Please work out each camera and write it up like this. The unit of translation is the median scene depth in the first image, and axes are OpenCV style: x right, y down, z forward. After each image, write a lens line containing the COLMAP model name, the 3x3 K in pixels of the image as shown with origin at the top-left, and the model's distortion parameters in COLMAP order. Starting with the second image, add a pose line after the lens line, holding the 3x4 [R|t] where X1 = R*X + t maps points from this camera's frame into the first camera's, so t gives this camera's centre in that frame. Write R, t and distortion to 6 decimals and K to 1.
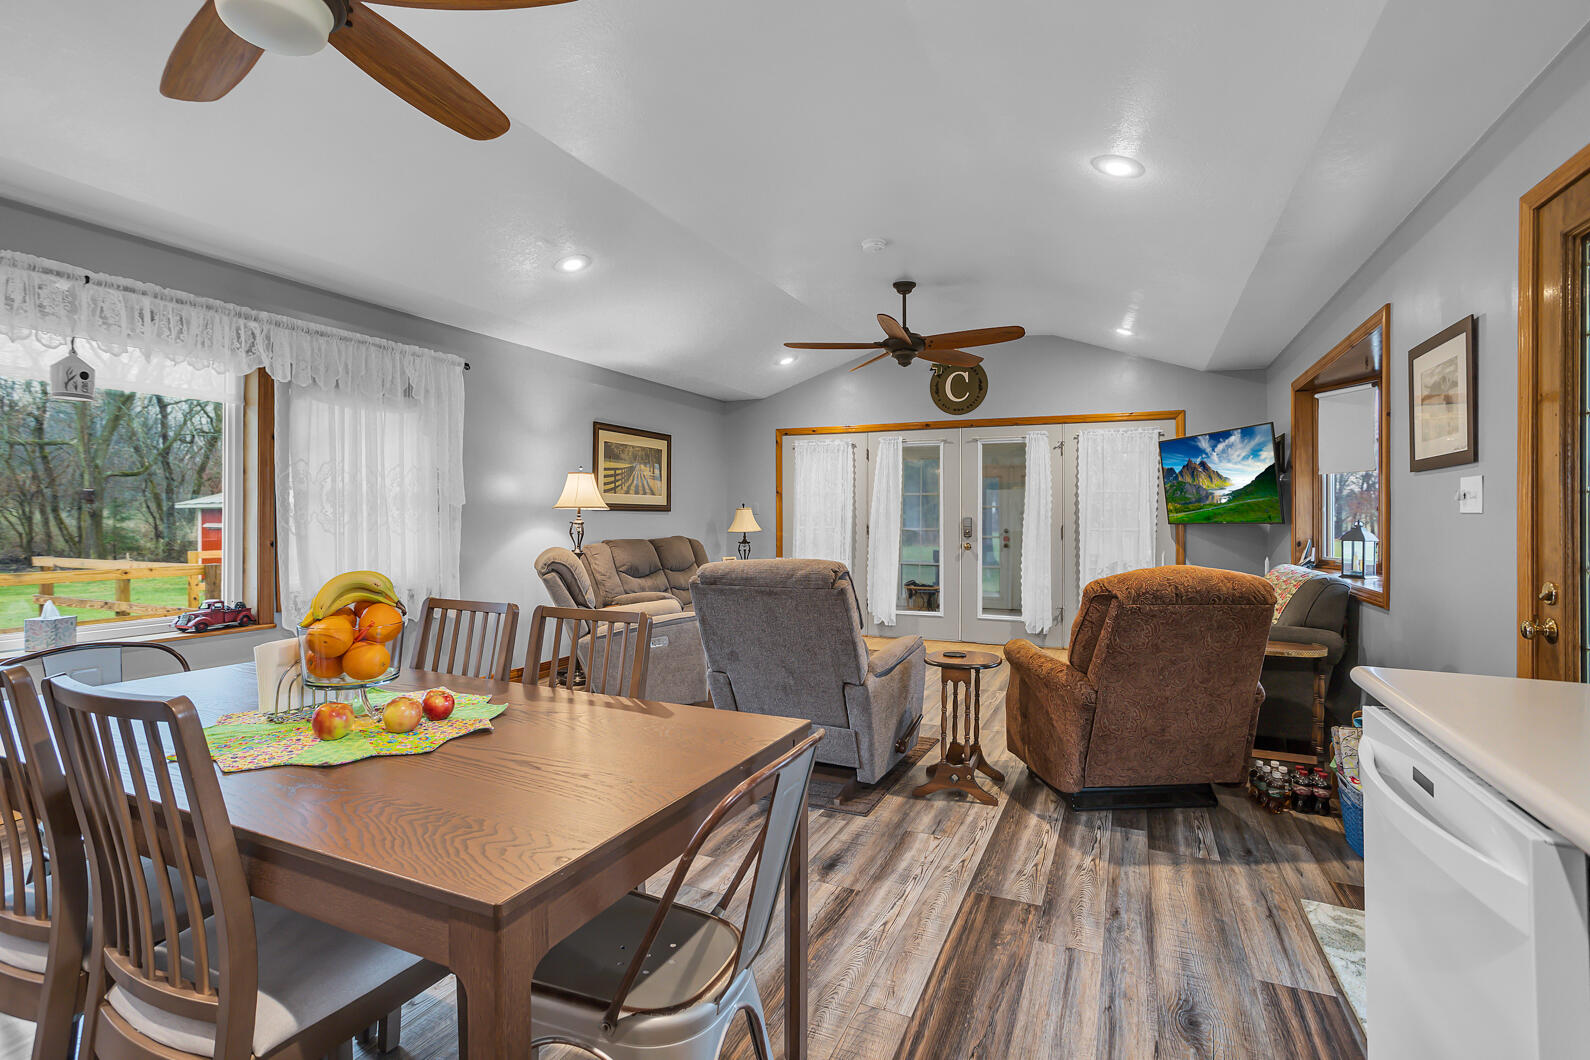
lens RADIAL K [[782.2, 0, 795.0], [0, 782.2, 530.0], [0, 0, 1]] dist [-0.000511, 0.000286]
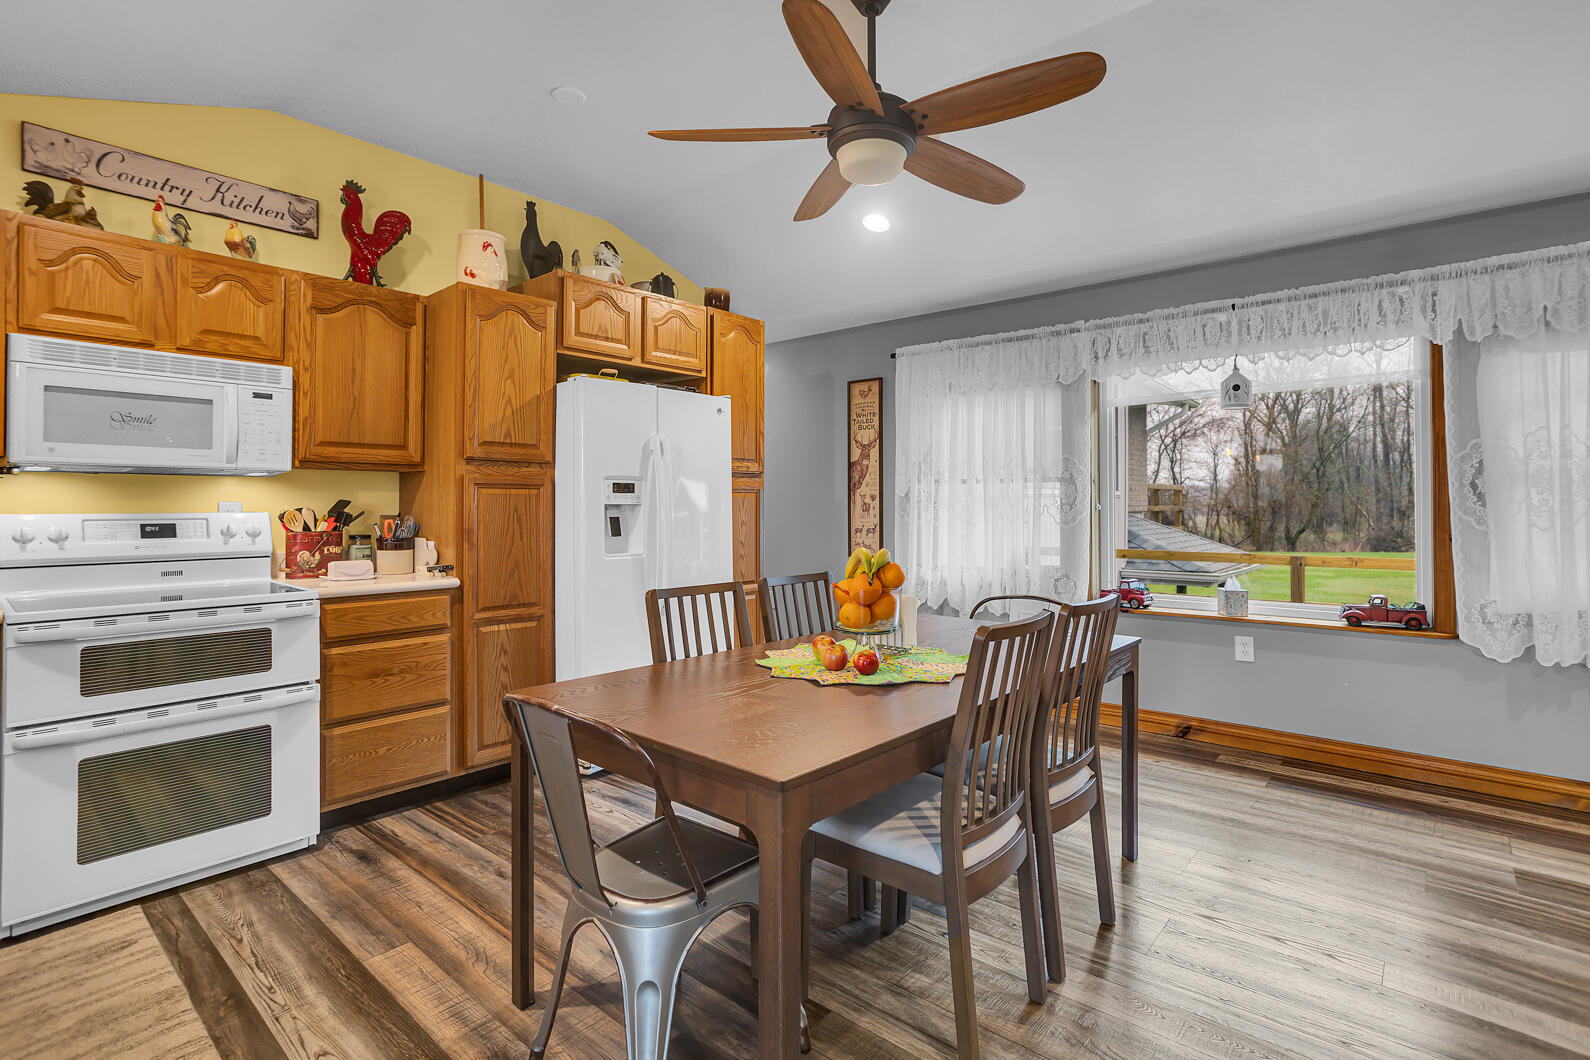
lens RADIAL K [[761.7, 0, 838.1], [0, 761.7, 498.7], [0, 0, 1]] dist [-0.000173, 0.000021]
pose [[-0.281838, -0.009339, -0.959416, 0.759115], [-0.014525, 0.999880, -0.005465, -0.028315], [0.959352, 0.012395, -0.281940, 1.537416]]
